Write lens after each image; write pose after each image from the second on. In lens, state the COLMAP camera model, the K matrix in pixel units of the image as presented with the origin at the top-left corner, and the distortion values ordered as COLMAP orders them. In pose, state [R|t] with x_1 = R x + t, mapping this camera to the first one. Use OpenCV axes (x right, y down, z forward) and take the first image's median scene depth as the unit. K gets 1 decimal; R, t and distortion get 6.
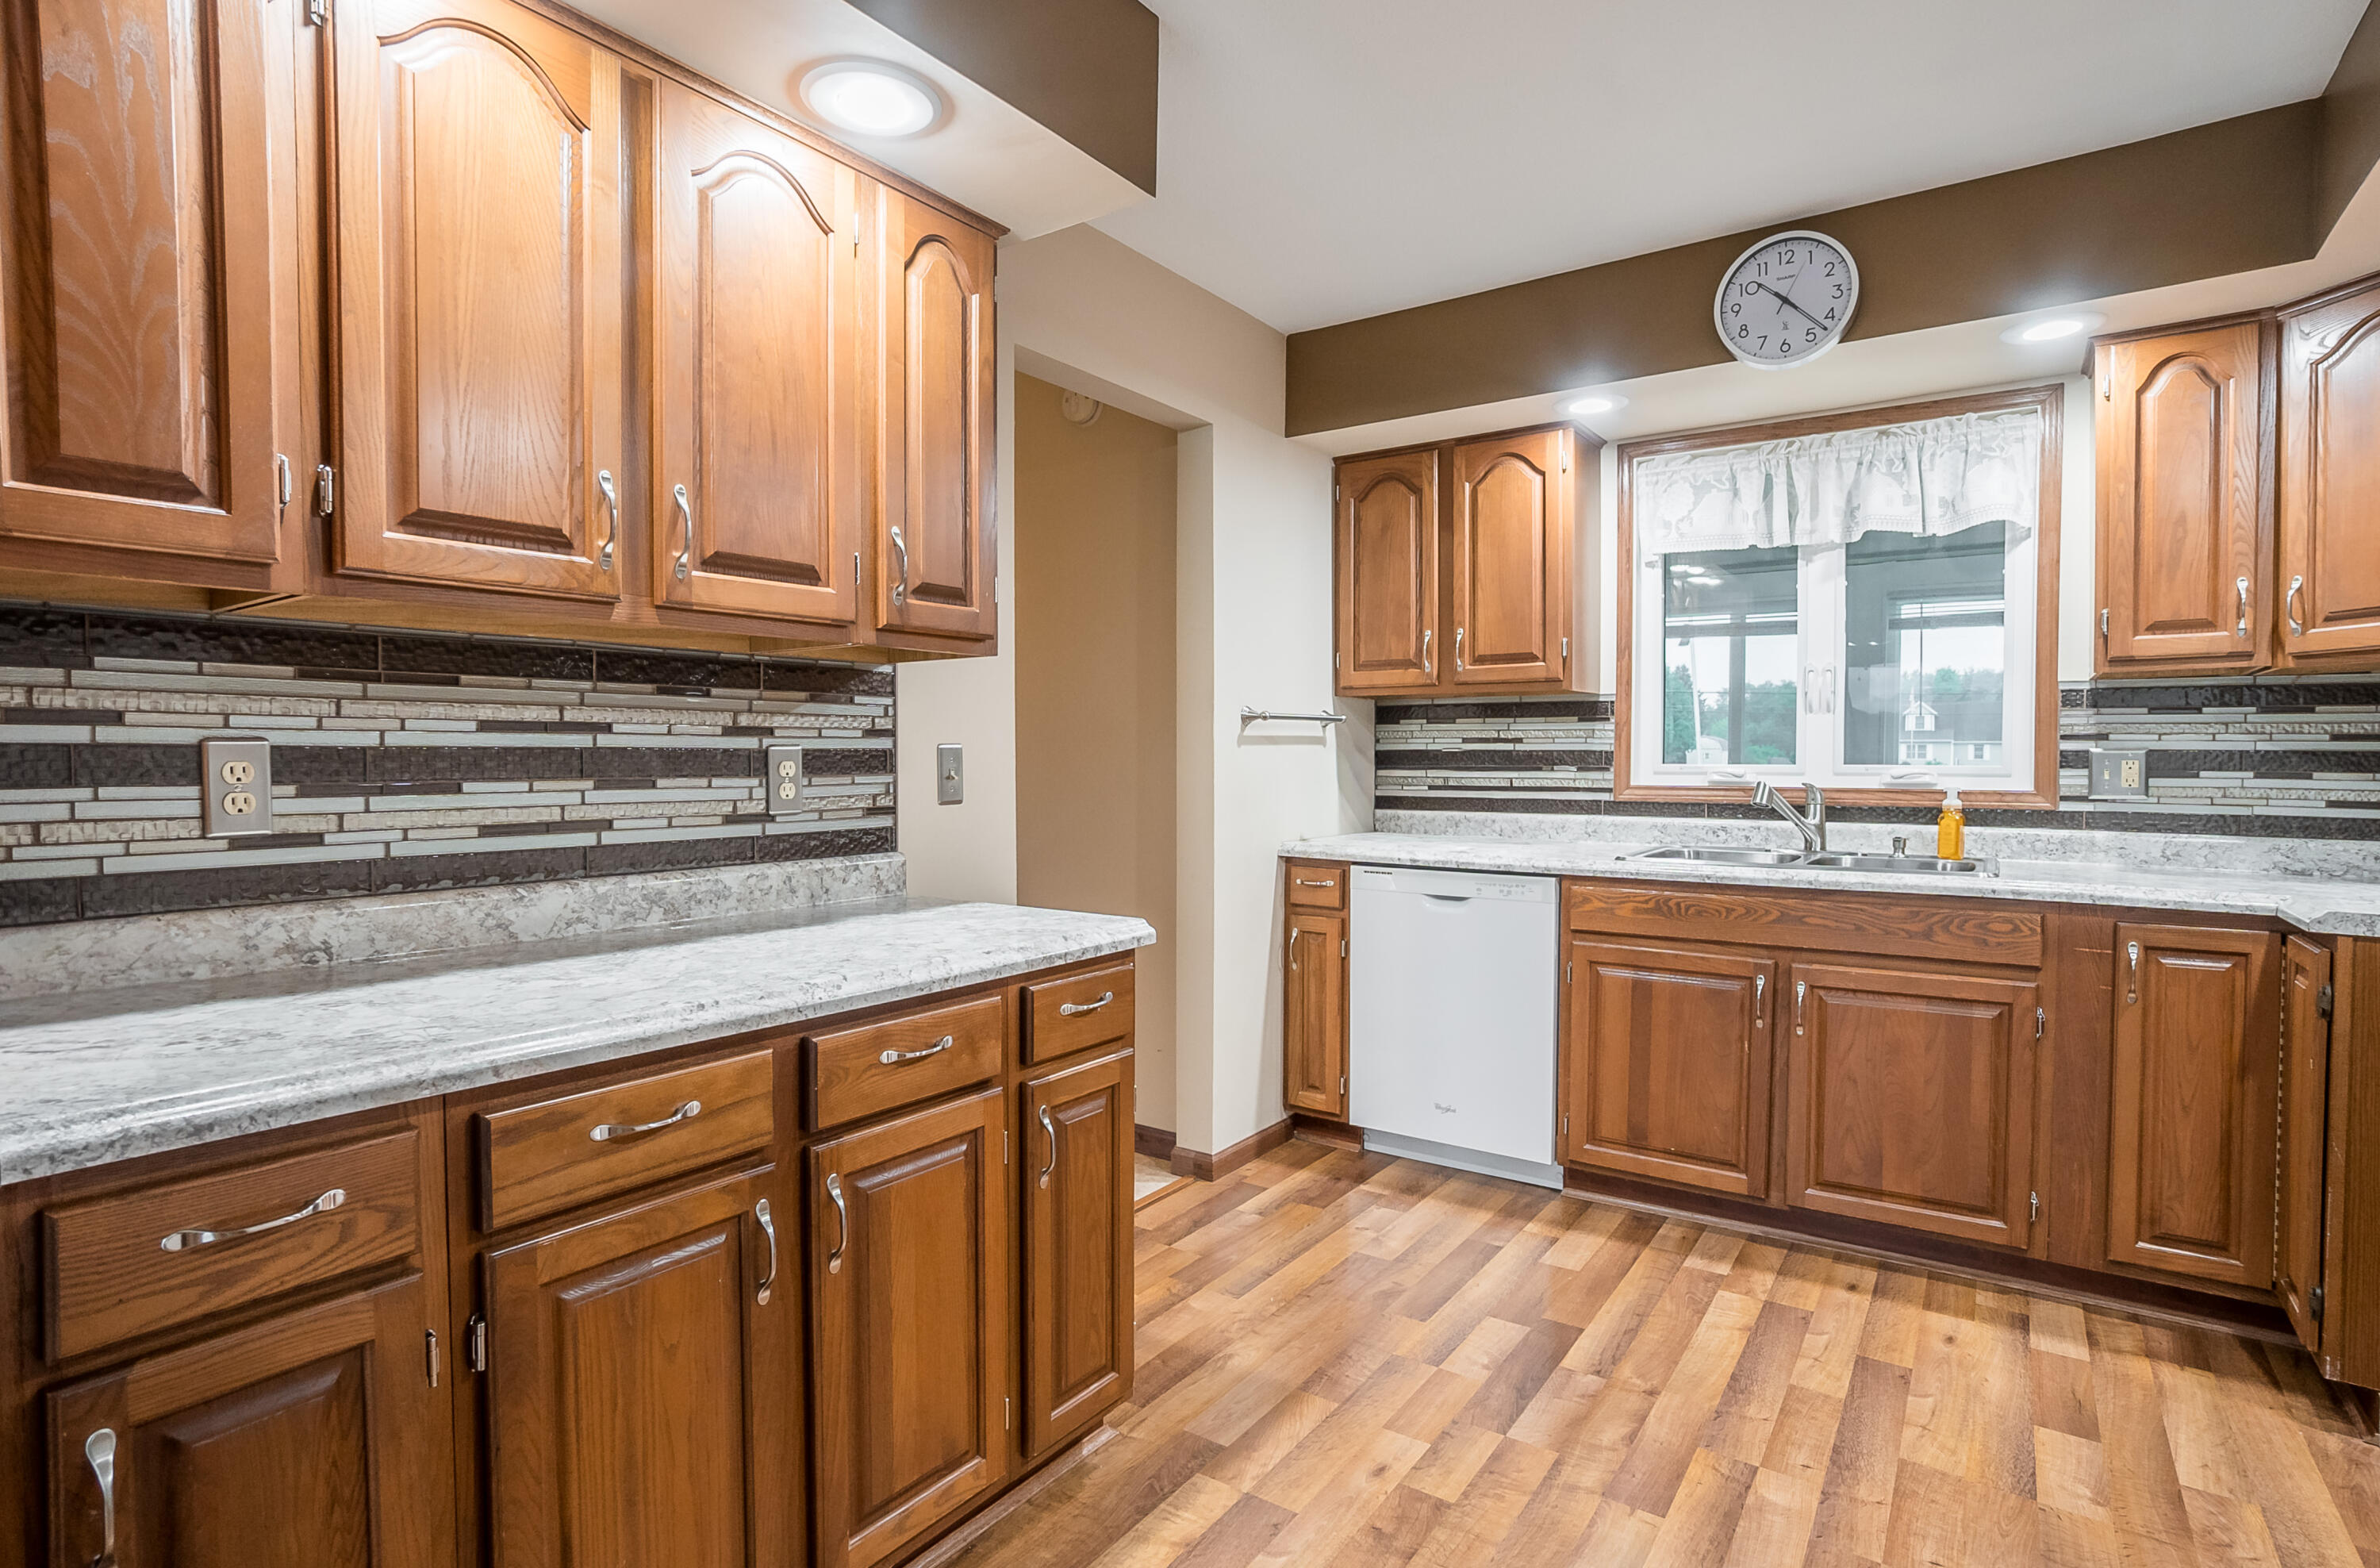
lens RADIAL K [[1186.5, 0, 1178.2], [0, 1186.5, 787.0], [0, 0, 1]] dist [-0.040268, 0.018634]
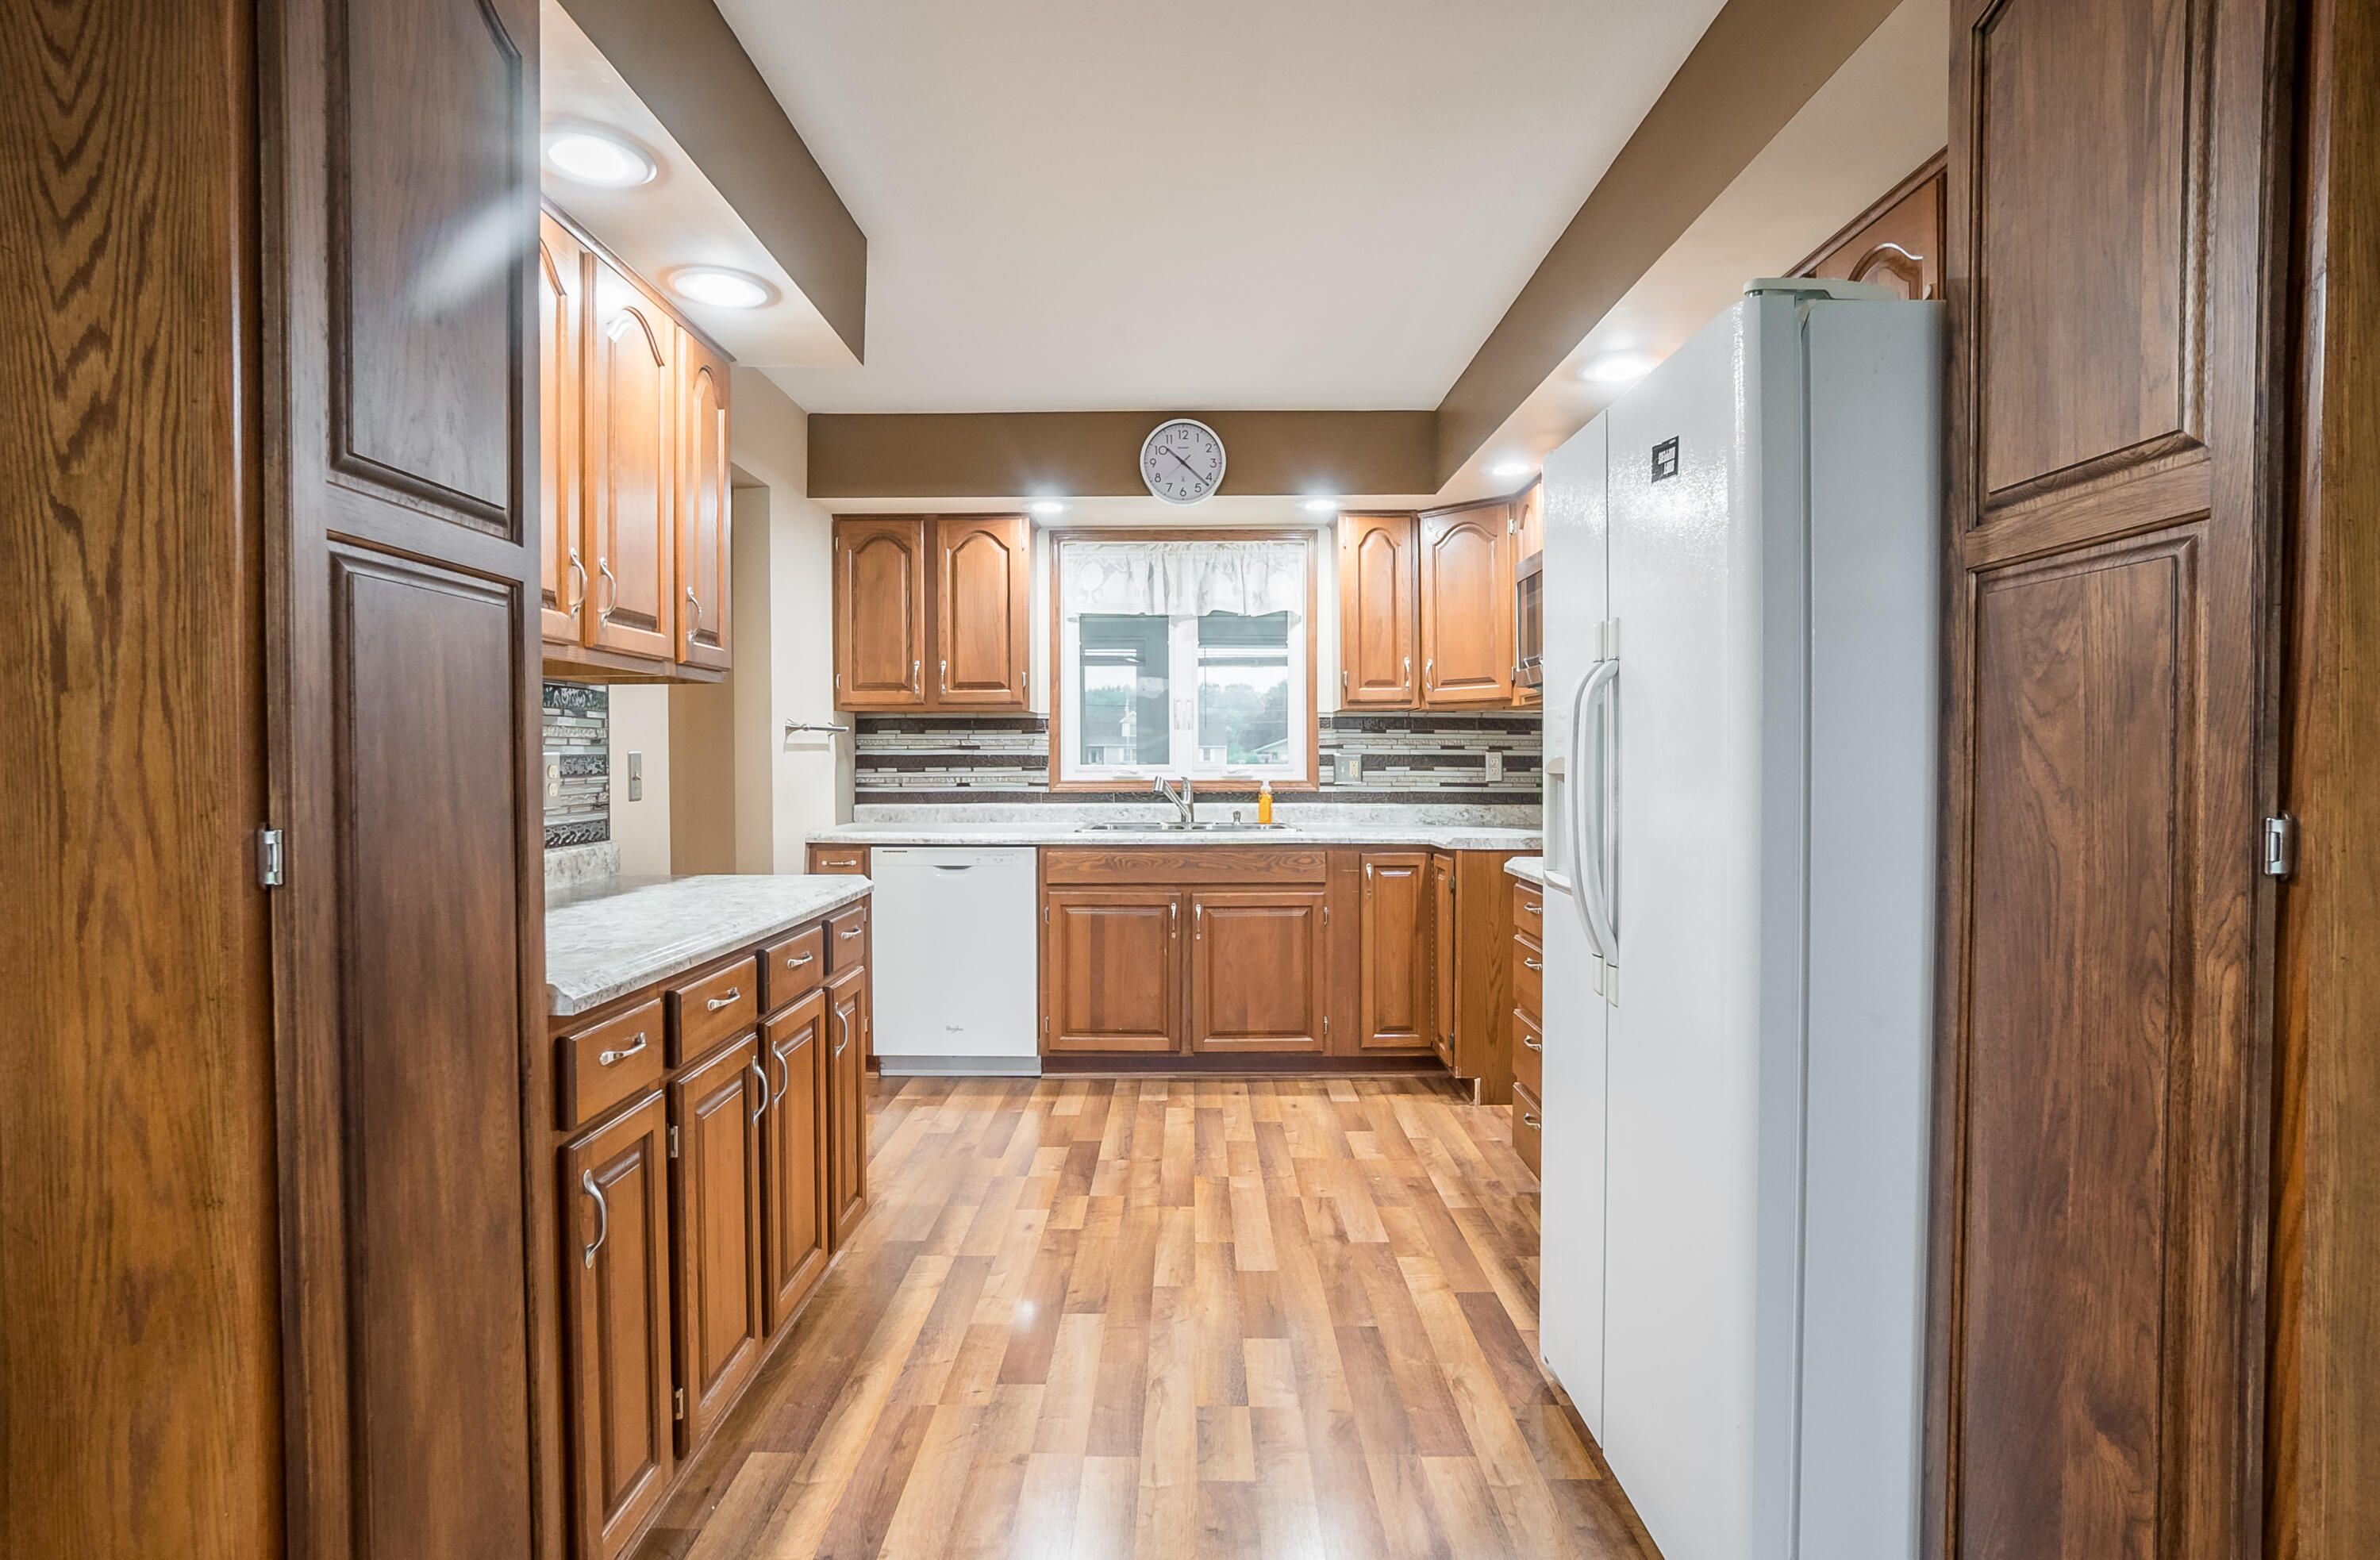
lens RADIAL K [[1197.0, 0, 1184.0], [0, 1197.0, 775.1], [0, 0, 1]] dist [-0.030336, 0.001182]
pose [[0.819066, -0.010484, 0.573604, -0.388511], [0.018478, 0.999796, -0.008112, 0.007850], [-0.573402, 0.017243, 0.819093, -0.282572]]
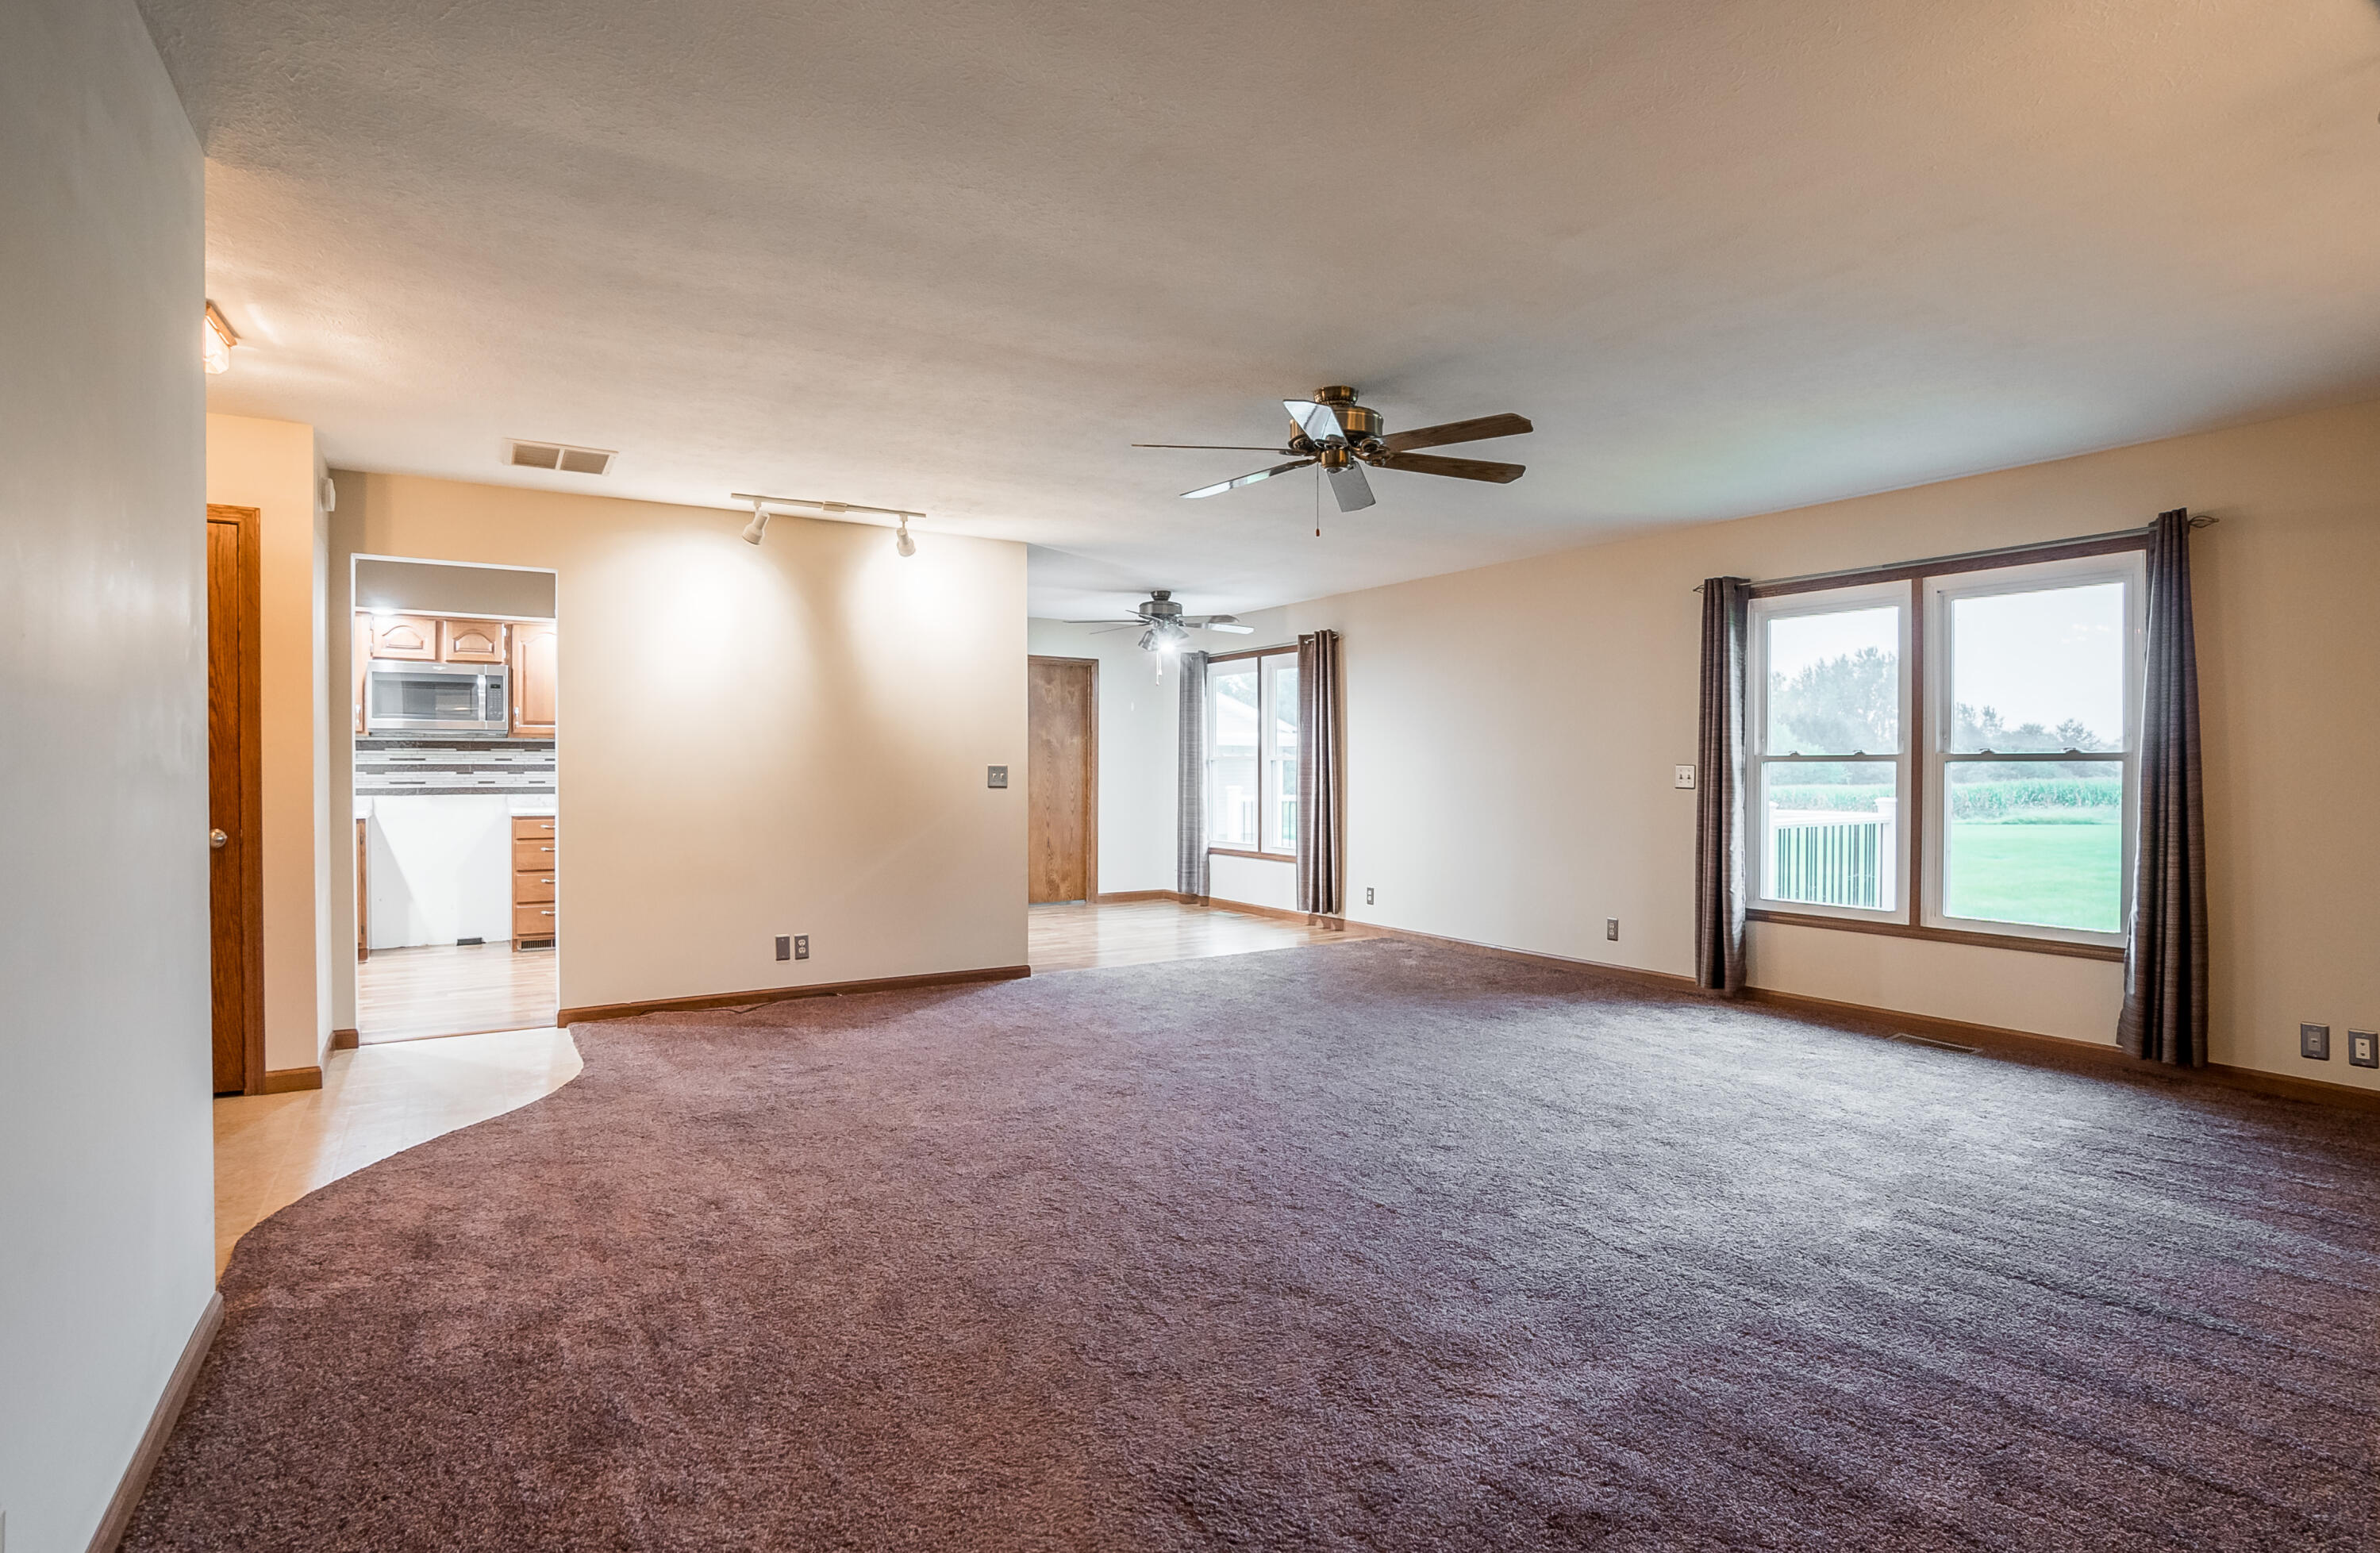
lens RADIAL K [[1197.1, 0, 1196.5], [0, 1197.1, 781.6], [0, 0, 1]] dist [-0.030336, 0.001182]
pose [[-0.925083, -0.005407, 0.379727, -1.660614], [0.009359, 0.999270, 0.037030, -0.059251], [-0.379650, 0.037810, -0.924357, 2.235531]]
